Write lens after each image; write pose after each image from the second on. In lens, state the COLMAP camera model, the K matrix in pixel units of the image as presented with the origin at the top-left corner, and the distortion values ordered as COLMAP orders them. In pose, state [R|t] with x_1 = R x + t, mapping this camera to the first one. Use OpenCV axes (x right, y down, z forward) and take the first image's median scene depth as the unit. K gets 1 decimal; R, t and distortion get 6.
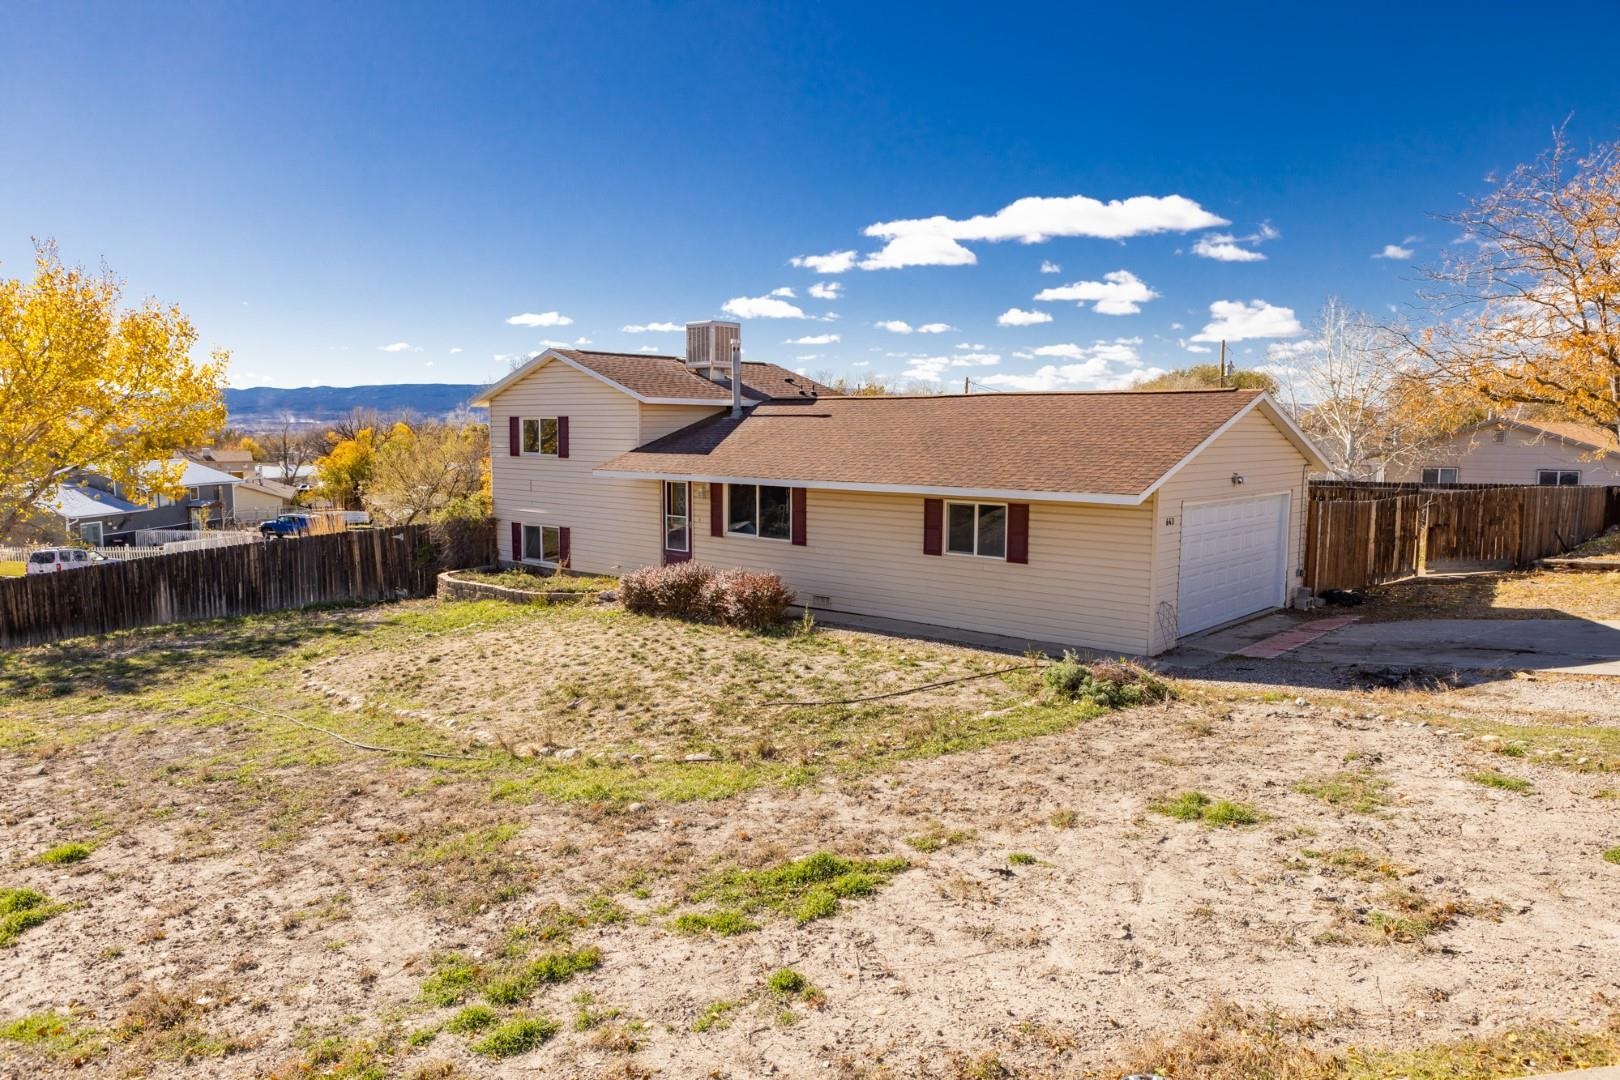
lens RADIAL K [[1115.9, 0, 810.0], [0, 1115.9, 540.0], [0, 0, 1]] dist [-0.003062, -0.000773]
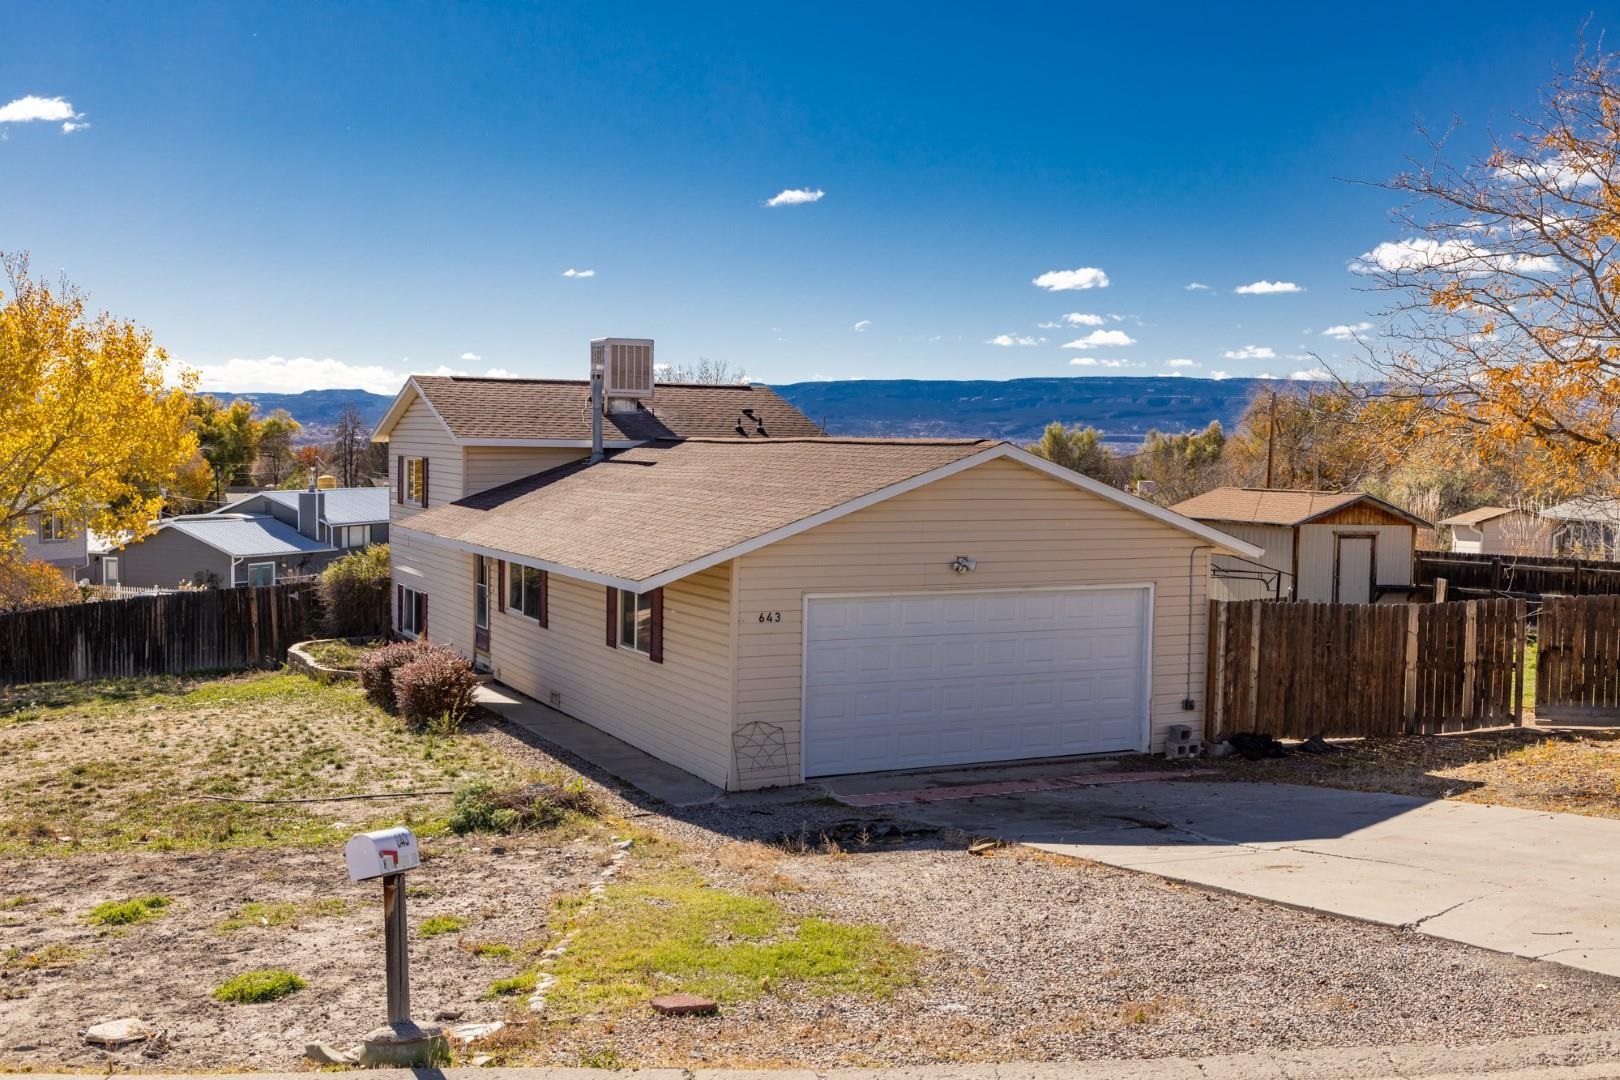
lens RADIAL K [[1722.2, 0, 810.0], [0, 1722.2, 540.0], [0, 0, 1]] dist [-0.011242, -0.004211]
pose [[0.926171, 0.031121, -0.375818, 0.519730], [-0.047510, 0.998278, -0.034419, -0.020148], [0.374100, 0.049733, 0.926054, -0.063095]]
